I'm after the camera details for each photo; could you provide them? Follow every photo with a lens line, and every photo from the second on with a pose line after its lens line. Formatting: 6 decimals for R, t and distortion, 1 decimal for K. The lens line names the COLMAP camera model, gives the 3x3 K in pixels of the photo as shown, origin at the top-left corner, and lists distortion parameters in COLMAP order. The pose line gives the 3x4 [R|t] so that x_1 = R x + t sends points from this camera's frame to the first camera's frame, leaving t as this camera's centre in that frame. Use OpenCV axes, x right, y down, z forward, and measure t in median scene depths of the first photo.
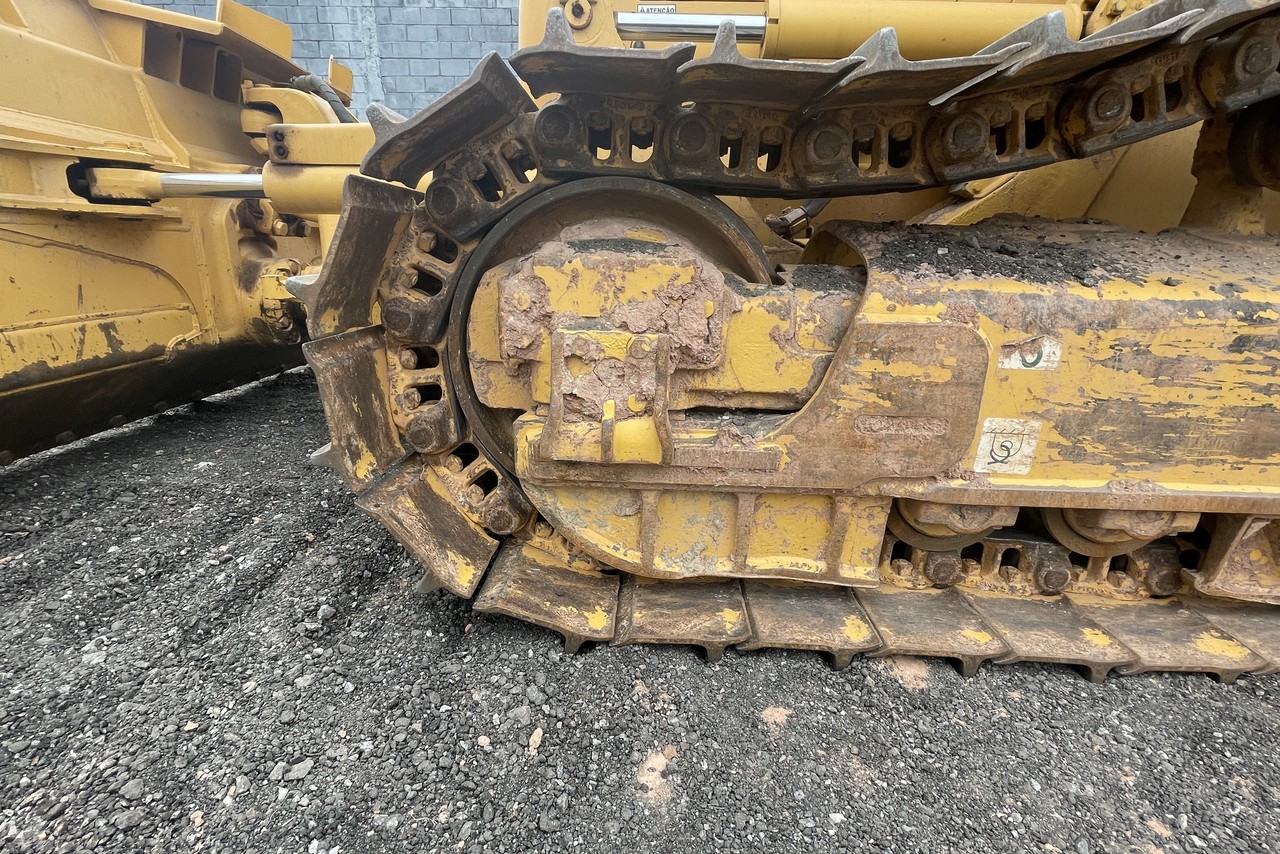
lens RADIAL K [[604.9, 0, 636.9], [0, 604.9, 427.8], [0, 0, 1]] dist [-0.003115, 0.000148]
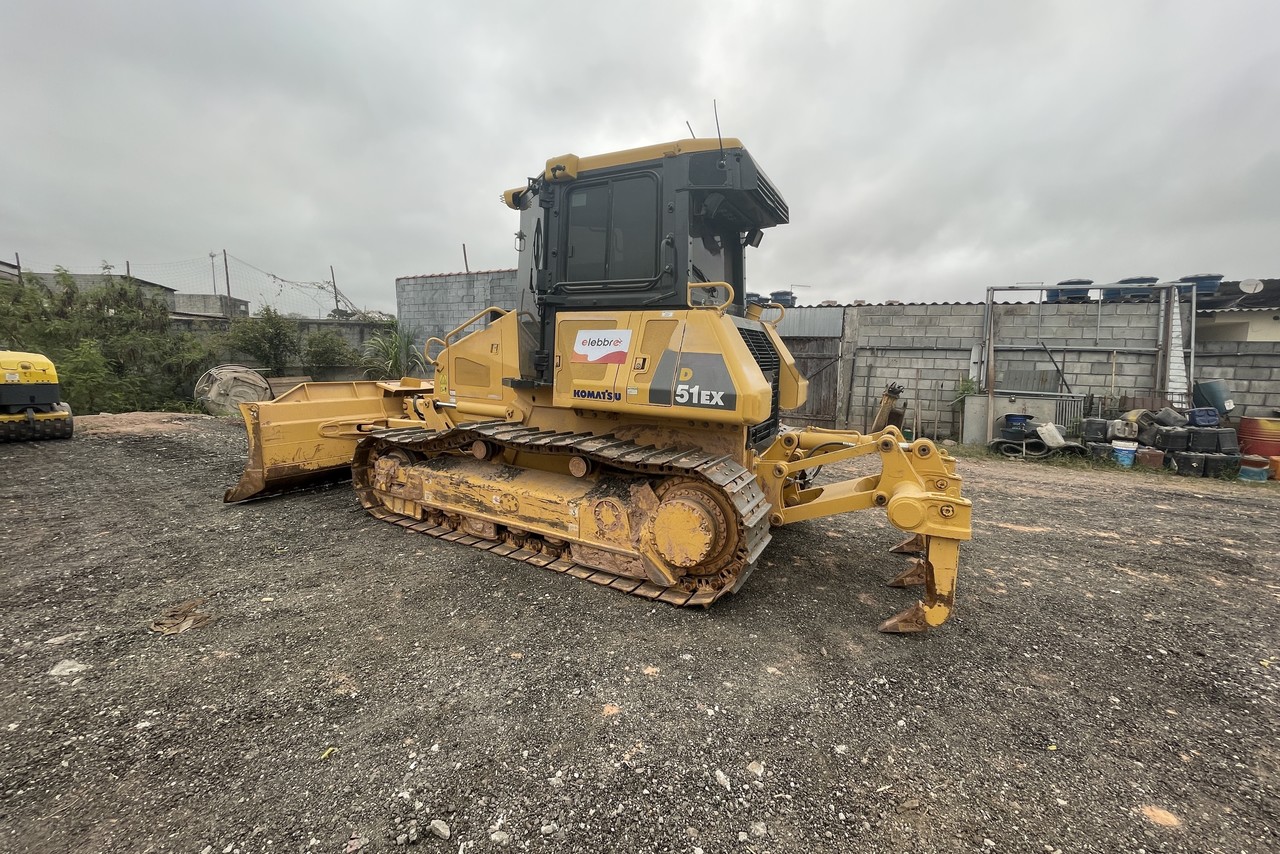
lens RADIAL K [[515.9, 0, 638.4], [0, 515.9, 424.9], [0, 0, 1]] dist [-0.003867, 0.000690]
pose [[0.888552, 0.066145, -0.453983, 3.182664], [-0.143312, 0.980051, -0.137702, -0.172624], [0.435819, 0.187417, 0.880305, -1.831666]]
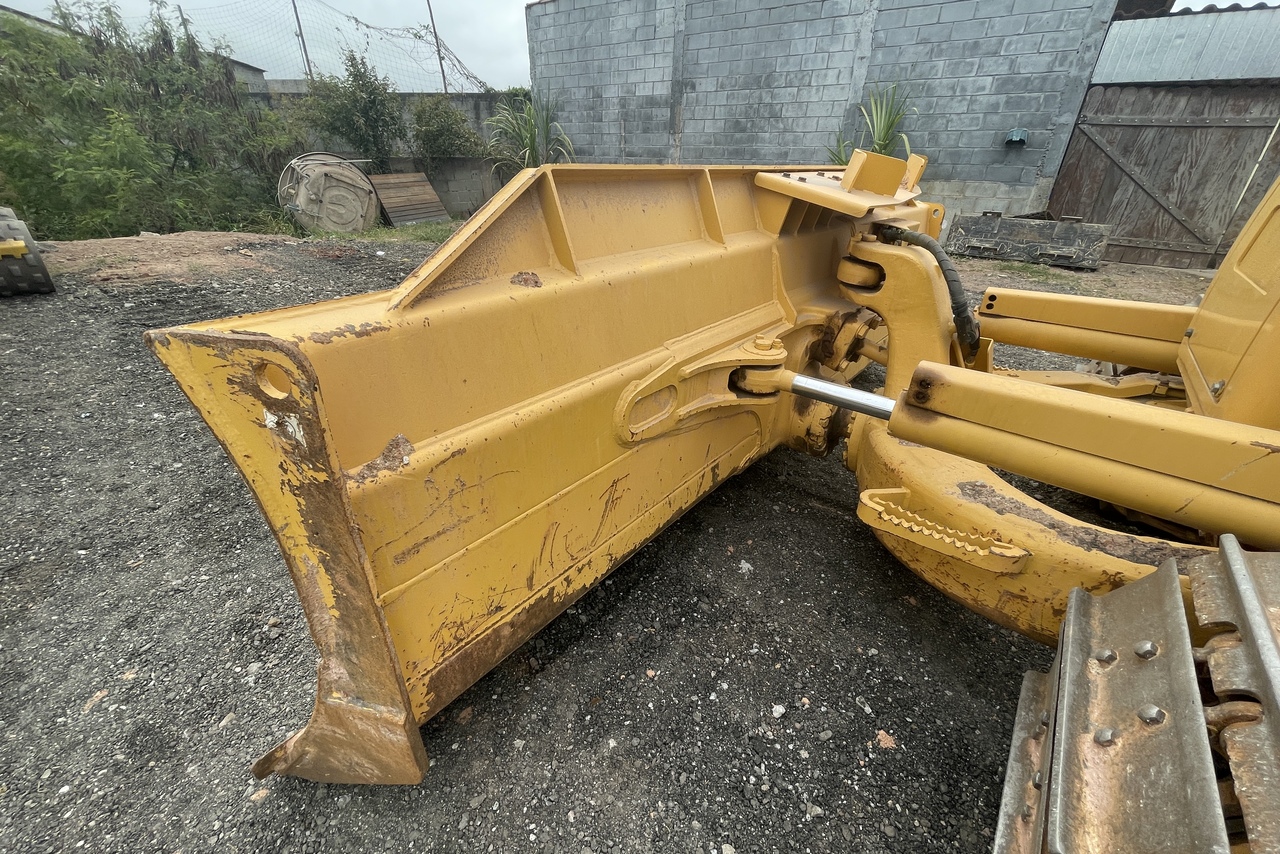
lens RADIAL K [[515.9, 0, 636.9], [0, 515.9, 427.9], [0, 0, 1]] dist [-0.003867, 0.000690]
pose [[0.787260, 0.292129, -0.543031, -0.489780], [-0.187733, 0.952401, 0.240186, -0.533418], [0.587348, -0.087144, 0.804629, 0.036137]]
